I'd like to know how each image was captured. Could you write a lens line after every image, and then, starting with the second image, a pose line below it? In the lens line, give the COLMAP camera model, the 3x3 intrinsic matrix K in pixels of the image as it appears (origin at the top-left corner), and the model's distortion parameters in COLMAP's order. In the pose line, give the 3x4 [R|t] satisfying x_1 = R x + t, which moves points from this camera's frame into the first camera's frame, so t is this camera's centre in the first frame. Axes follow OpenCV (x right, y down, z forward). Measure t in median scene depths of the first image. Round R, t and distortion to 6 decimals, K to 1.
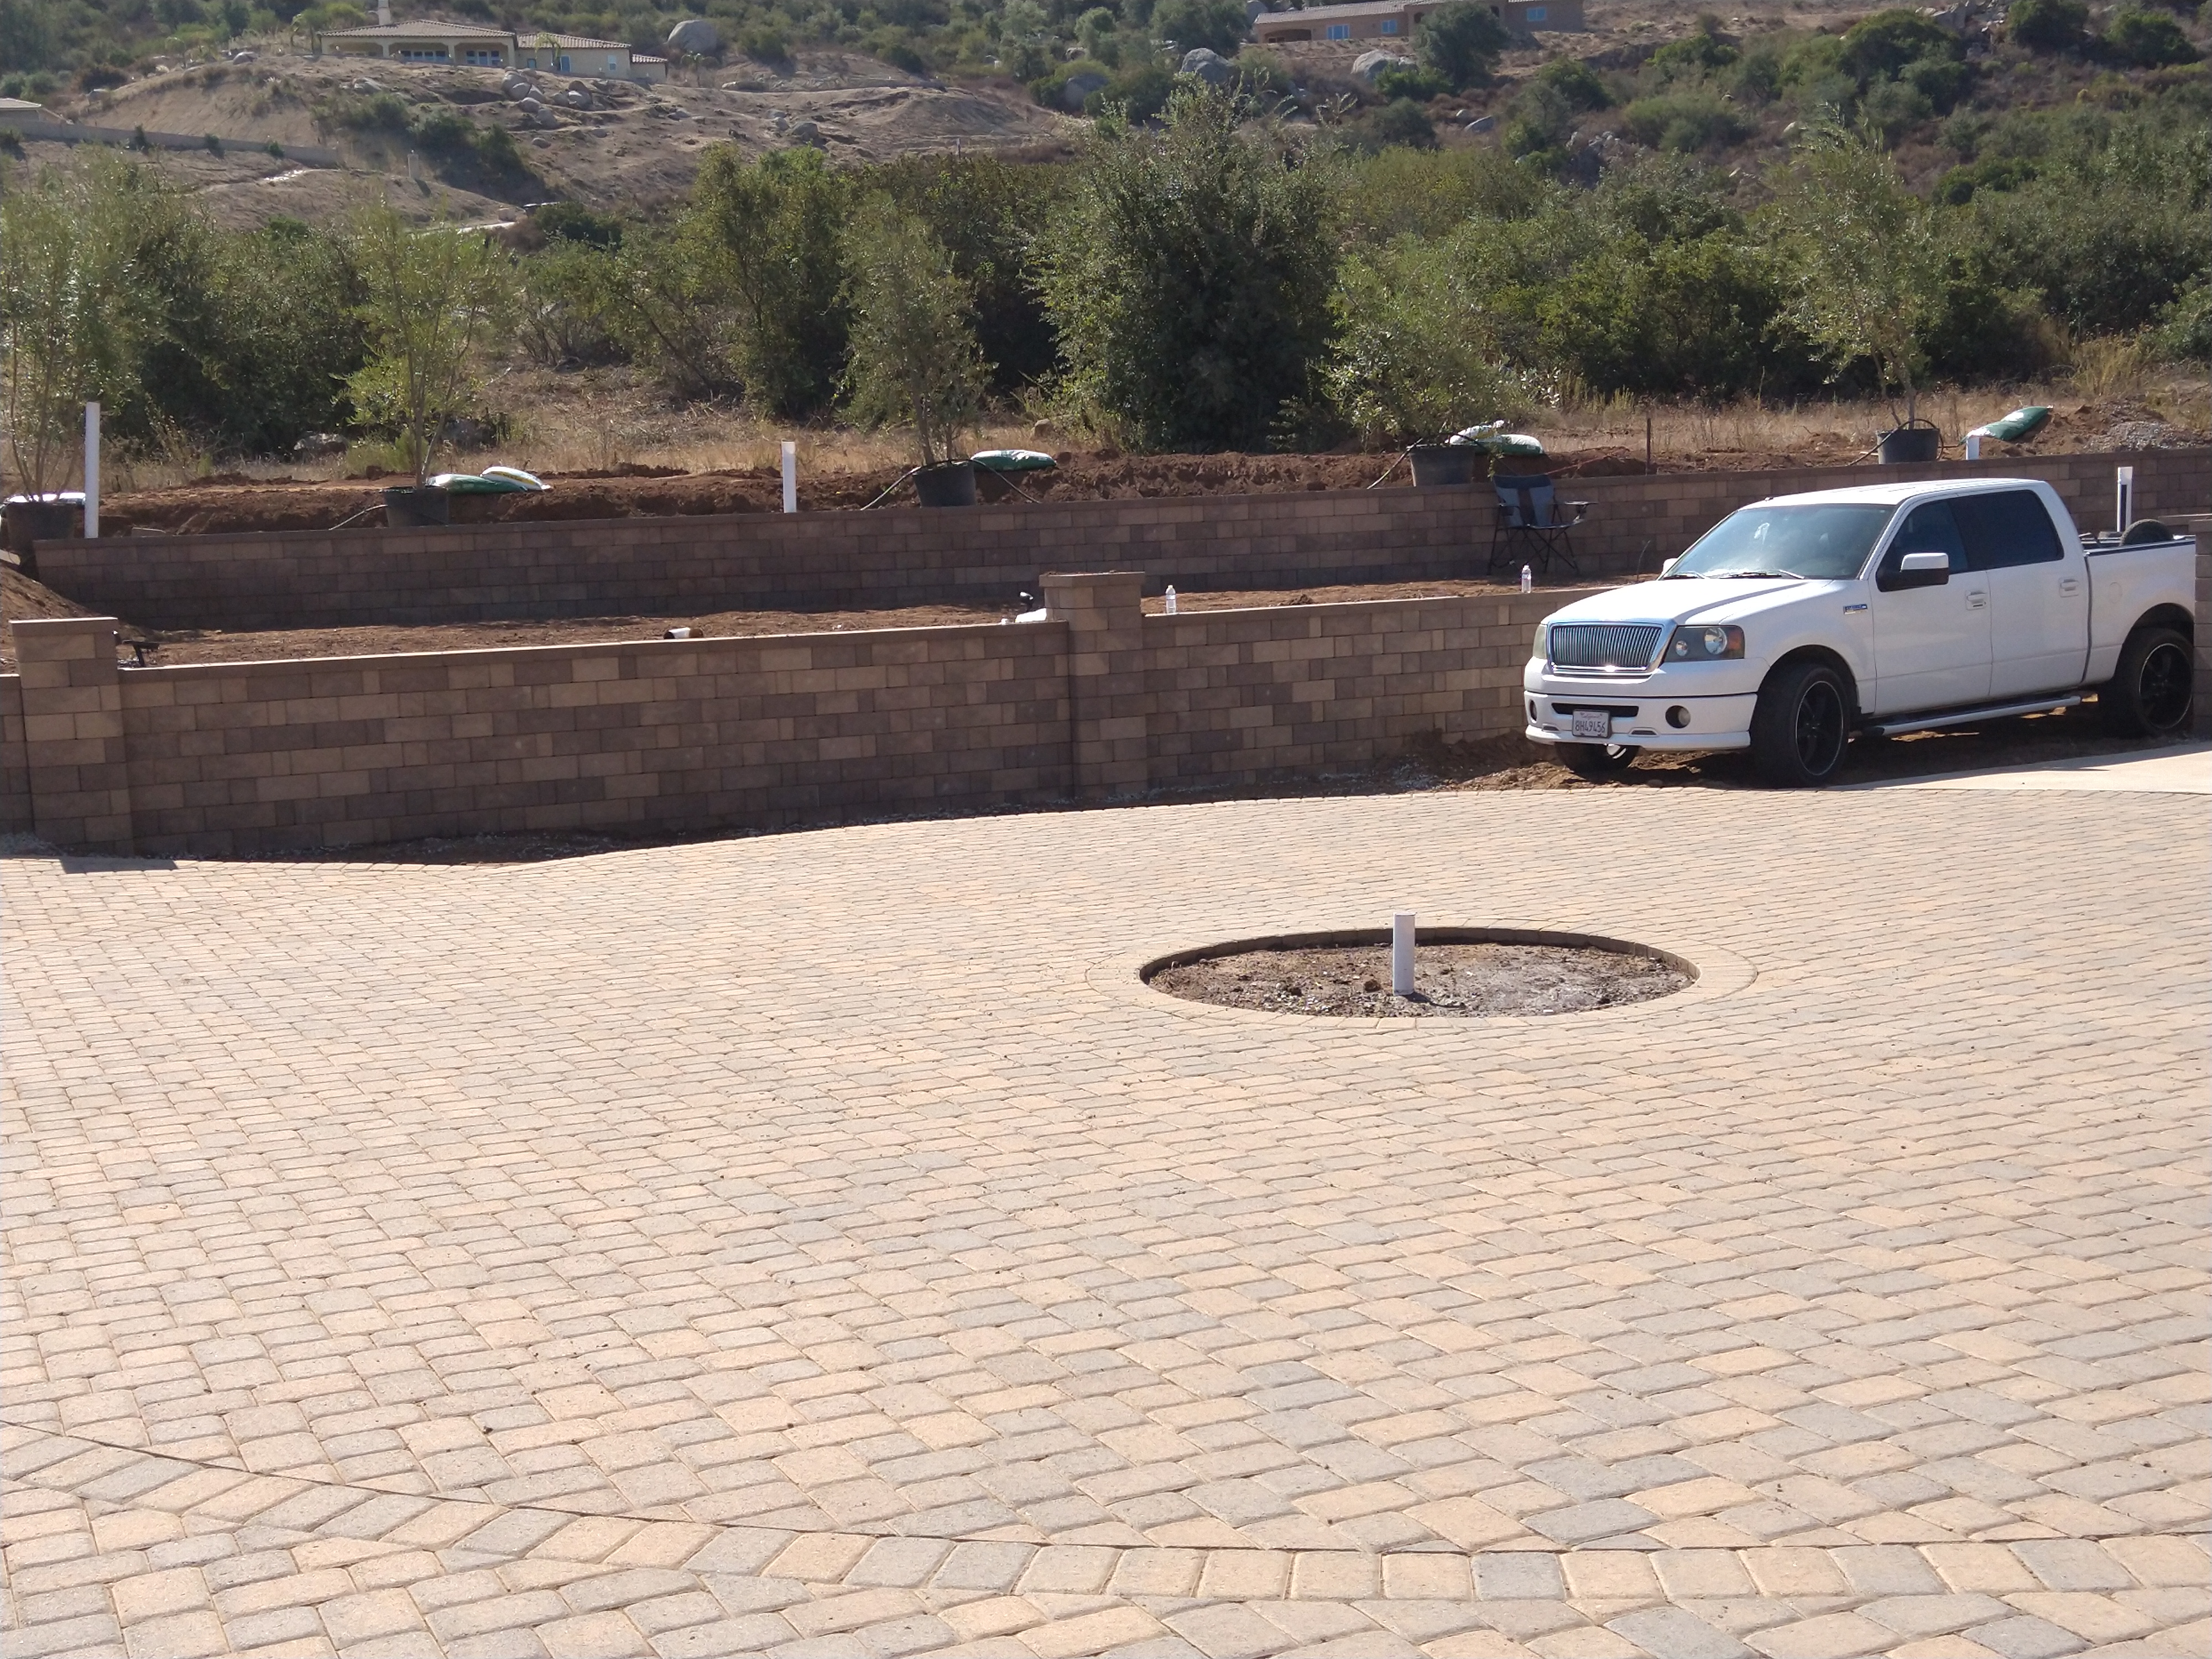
lens RADIAL K [[1613.7, 0, 1107.6], [0, 1613.7, 859.8], [0, 0, 1]] dist [0.119560, -0.171405]
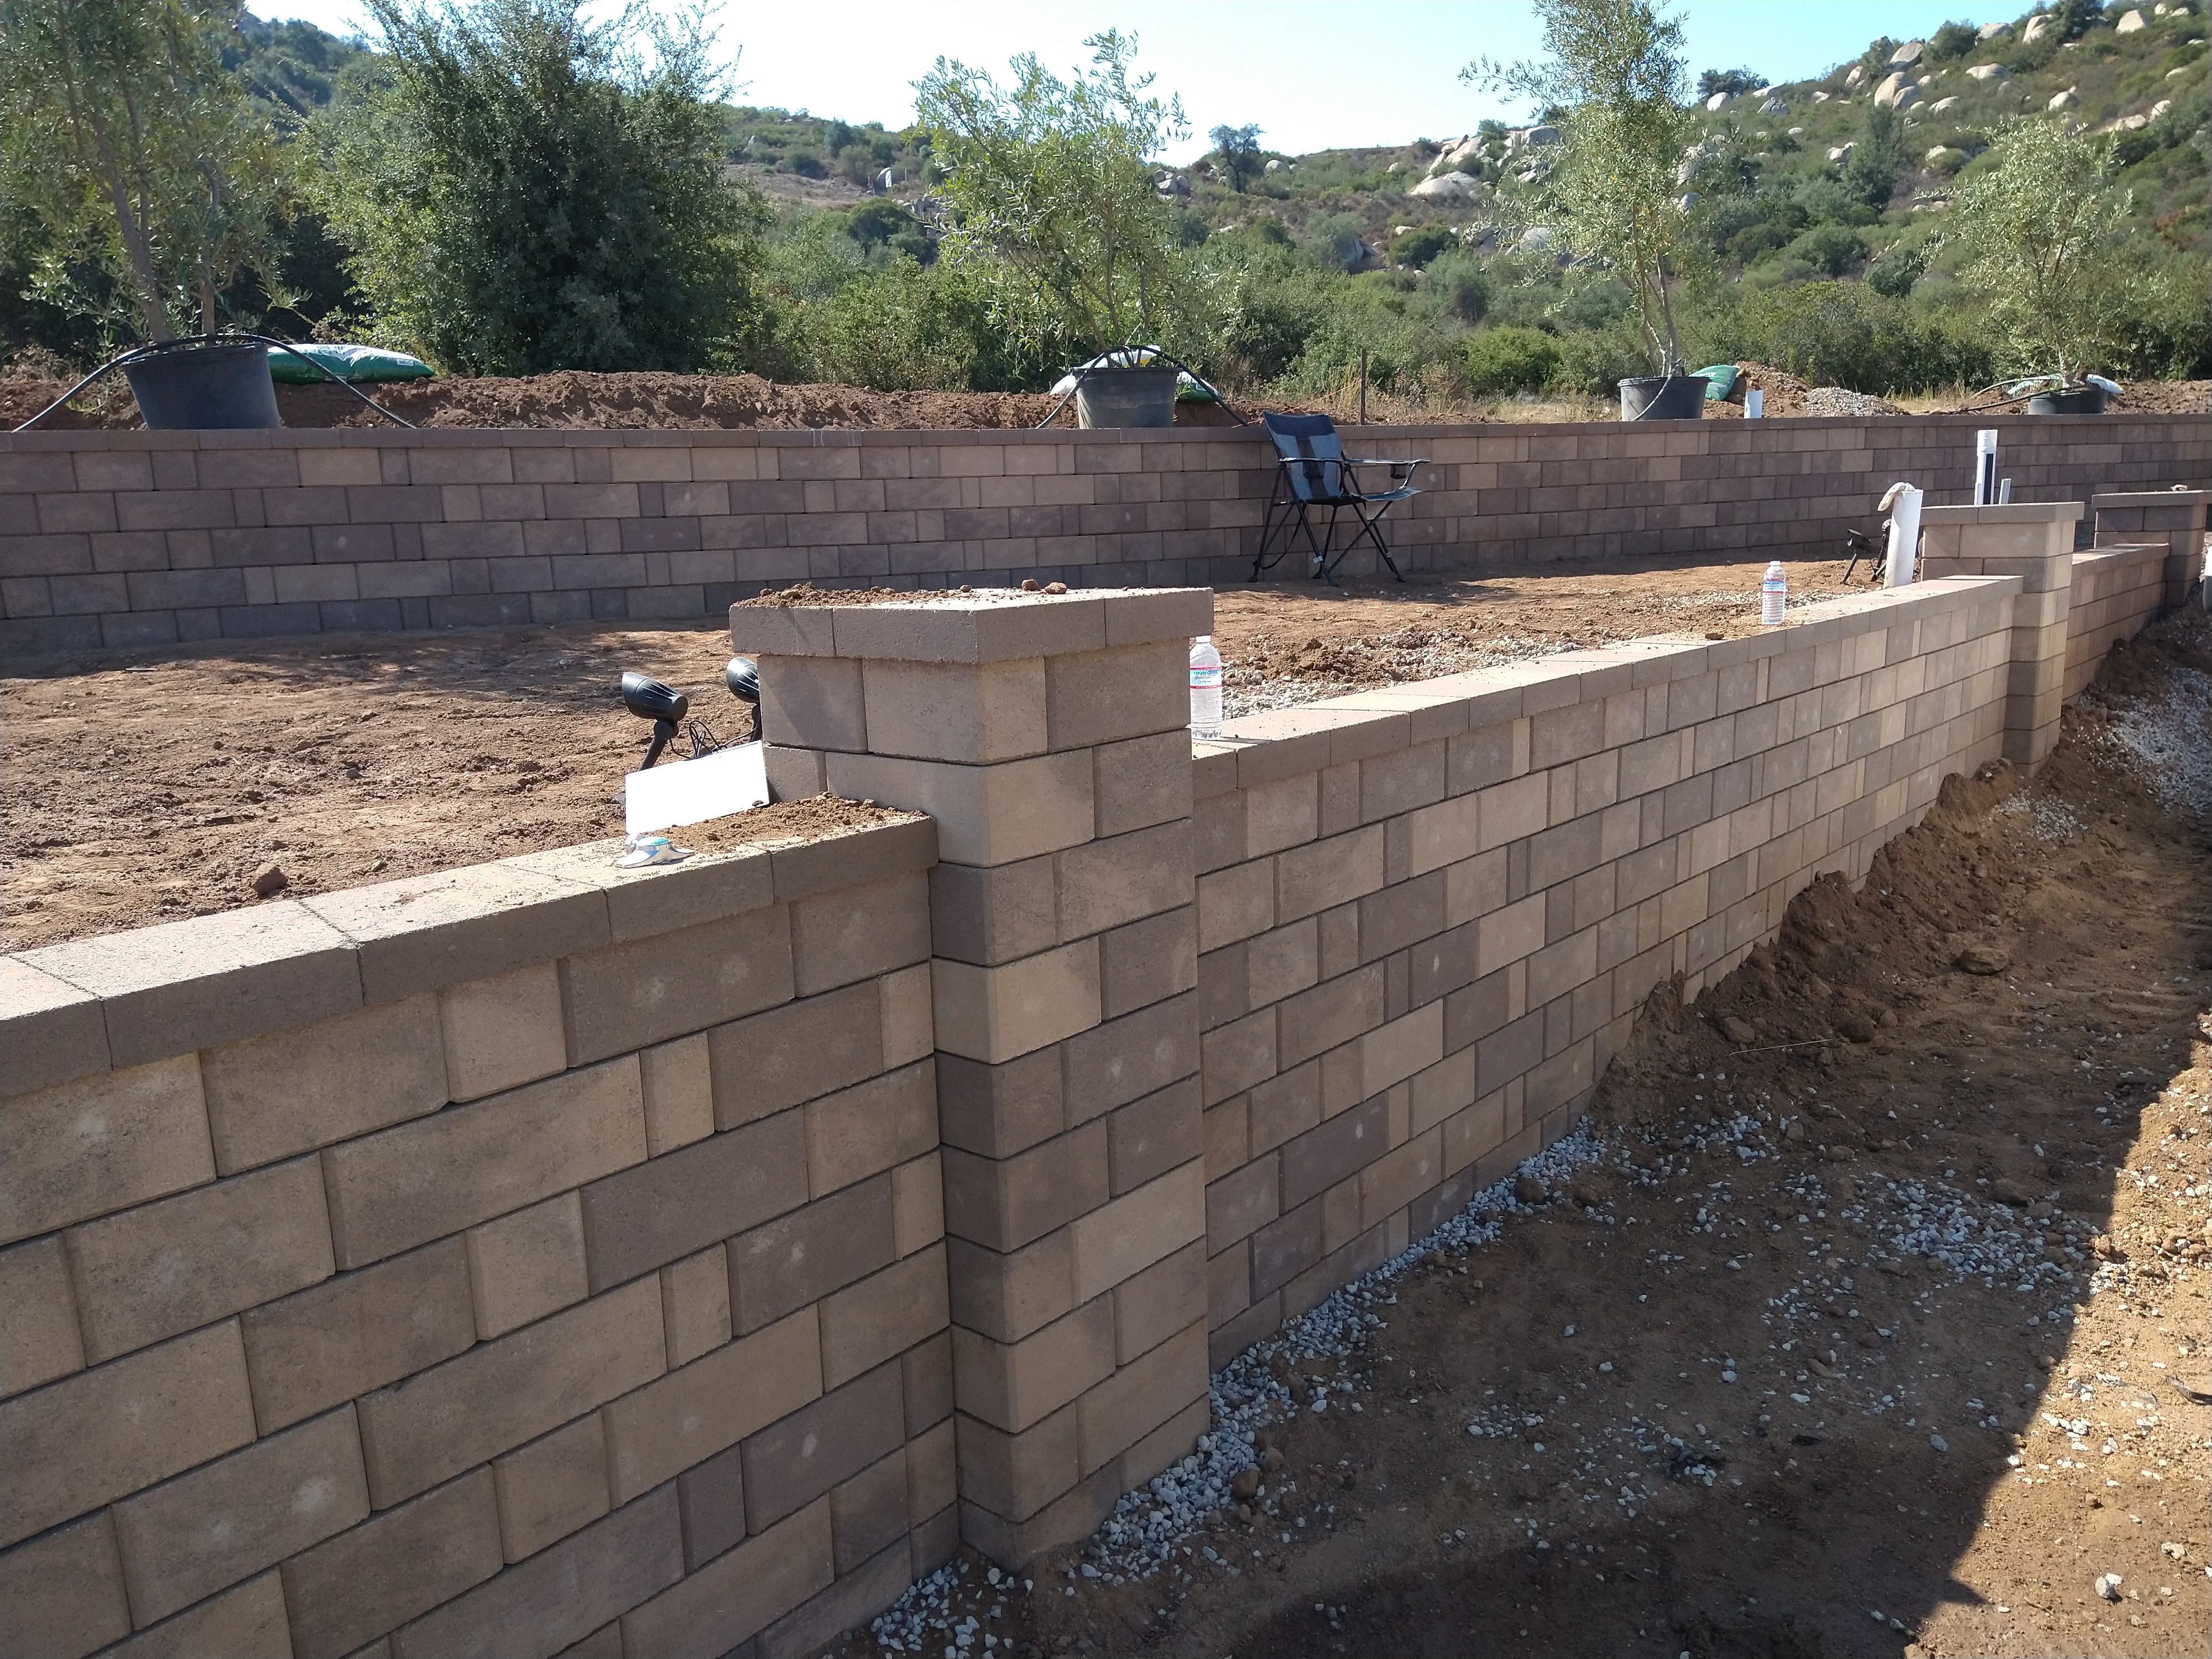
lens RADIAL K [[1558.5, 0, 1106.3], [0, 1558.5, 875.6], [0, 0, 1]] dist [0.075176, -0.083633]
pose [[0.902199, -0.087707, 0.422309, -0.084552], [0.081669, 0.996132, 0.032407, -0.132382], [-0.423518, 0.005252, 0.905872, 0.733984]]
